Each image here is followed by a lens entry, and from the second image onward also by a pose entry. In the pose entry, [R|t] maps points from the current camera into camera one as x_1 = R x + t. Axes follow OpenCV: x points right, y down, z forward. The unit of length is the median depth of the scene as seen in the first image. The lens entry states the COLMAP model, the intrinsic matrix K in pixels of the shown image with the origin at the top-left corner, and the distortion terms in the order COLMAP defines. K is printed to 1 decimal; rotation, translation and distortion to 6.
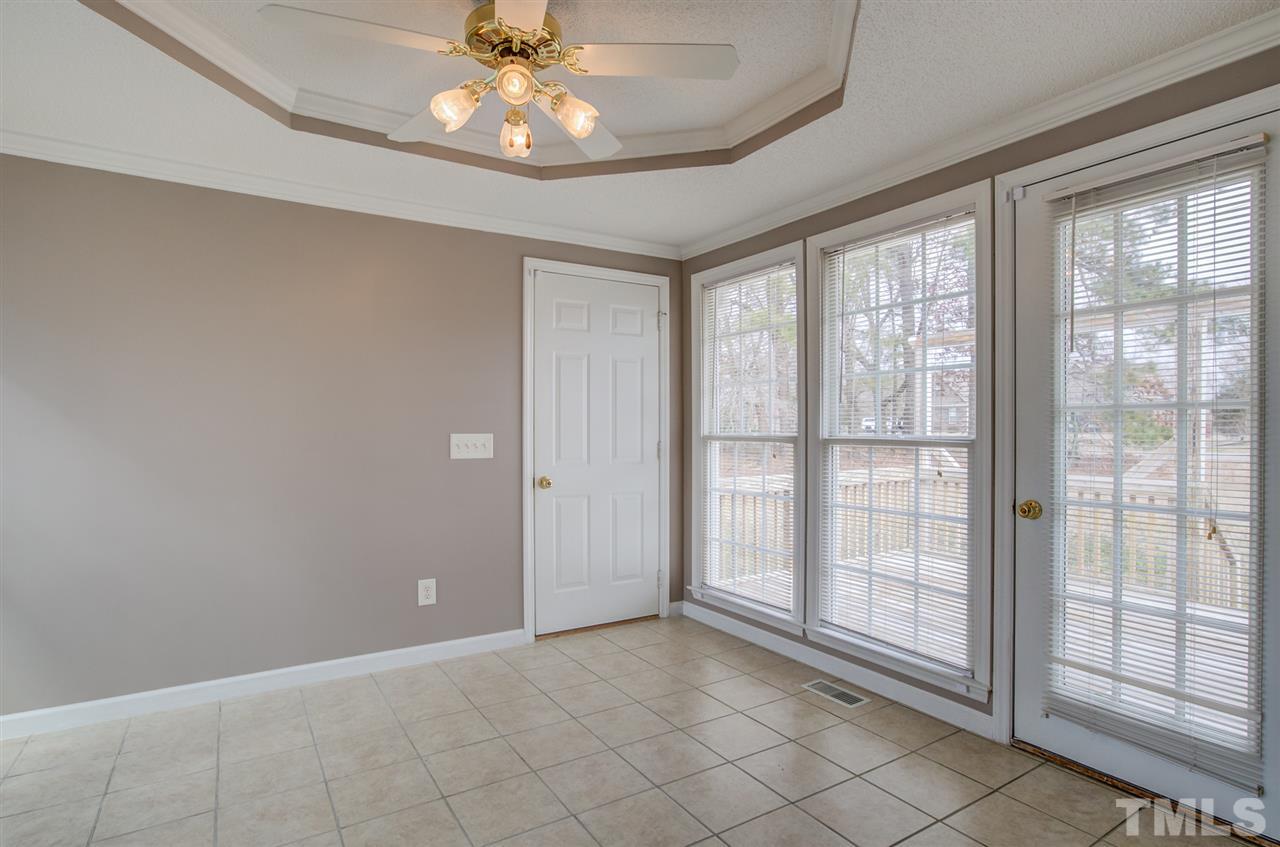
lens RADIAL K [[653.4, 0, 636.5], [0, 653.4, 432.0], [0, 0, 1]] dist [-0.045680, 0.039343]
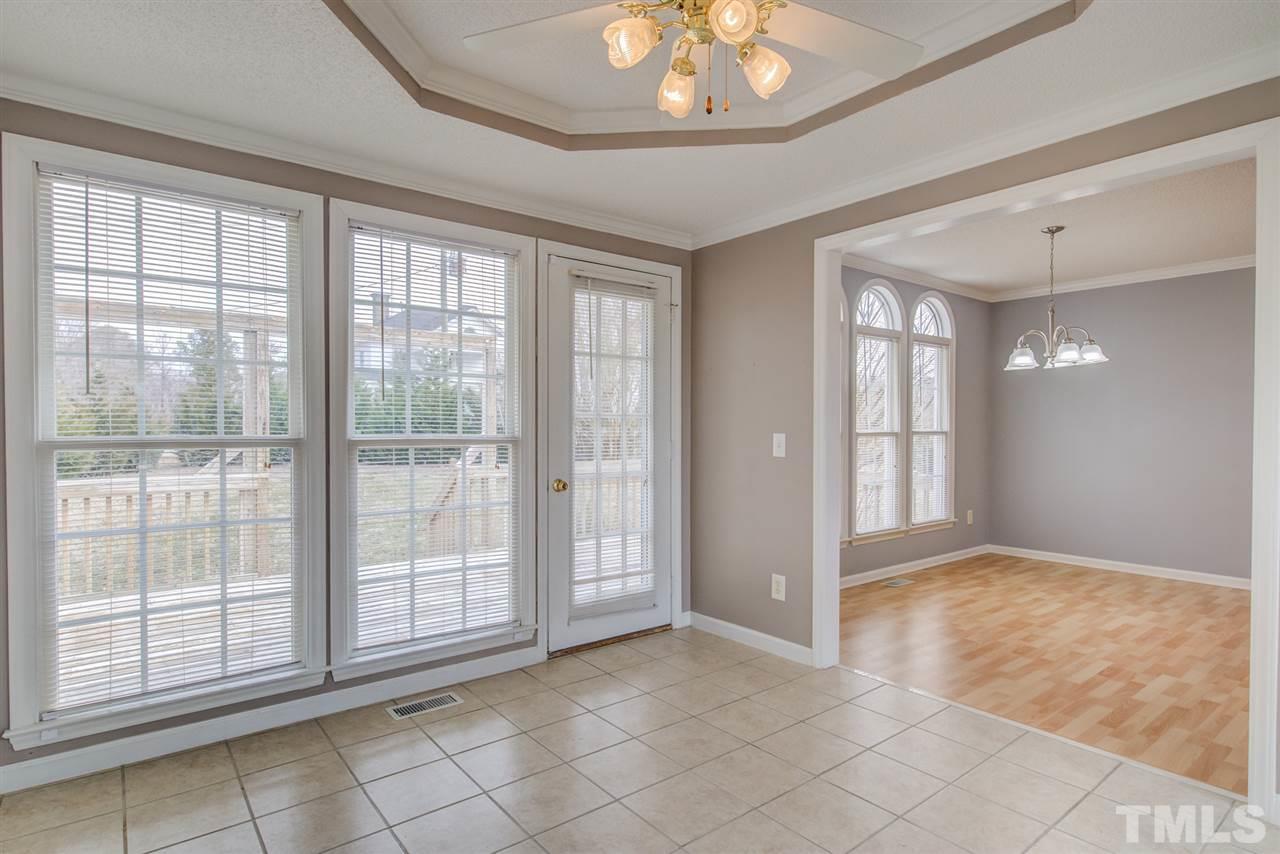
lens RADIAL K [[659.5, 0, 656.5], [0, 659.5, 431.0], [0, 0, 1]] dist [0.002258, 0.000800]
pose [[-0.111259, -0.001951, 0.993789, -0.611950], [0.004634, 0.999986, 0.002482, -0.001896], [-0.993781, 0.004881, -0.111249, 0.673804]]
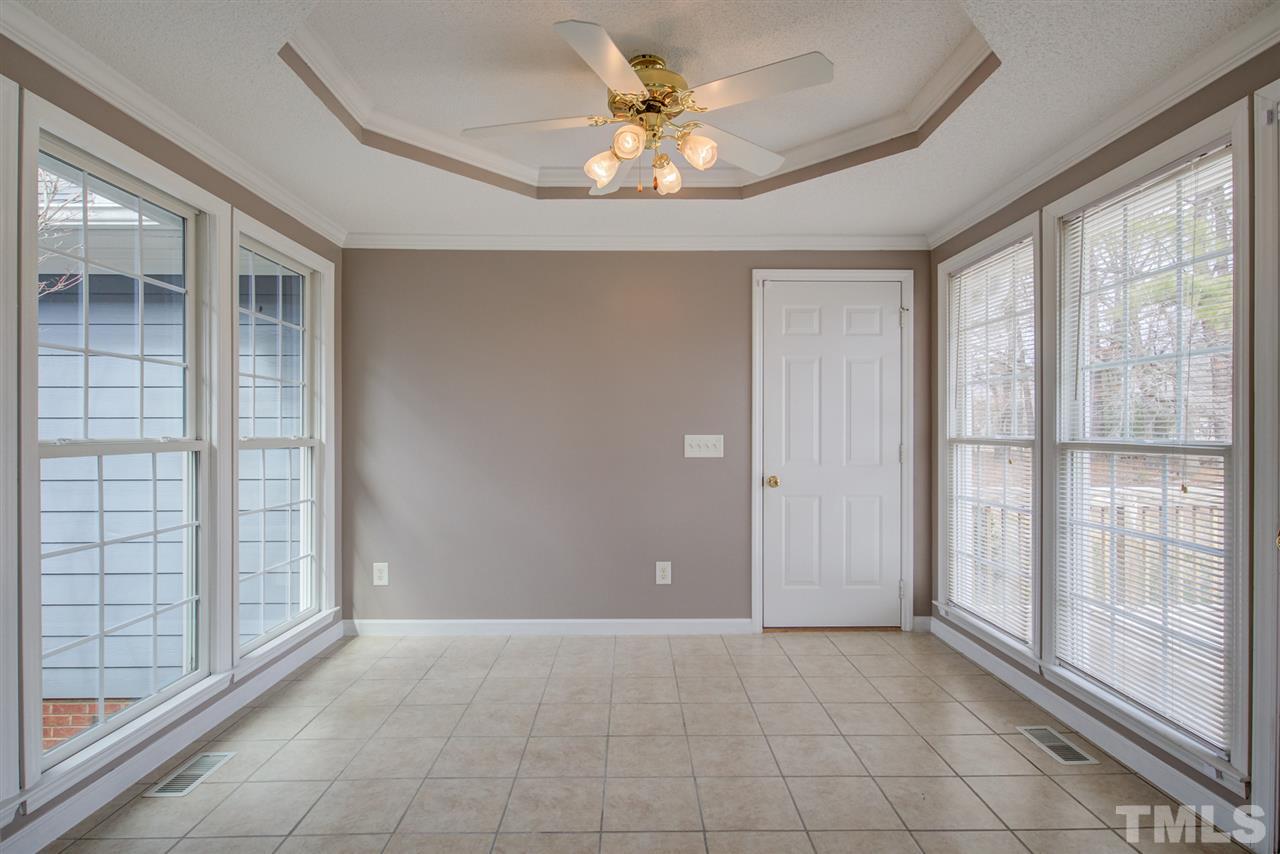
lens RADIAL K [[650.2, 0, 643.8], [0, 650.2, 433.3], [0, 0, 1]] dist [0.001351, 0.000781]
pose [[0.855229, 0.002486, -0.518244, 0.252969], [-0.003673, 0.999992, -0.001265, 0.001103], [0.518236, 0.002985, 0.855232, -0.003783]]
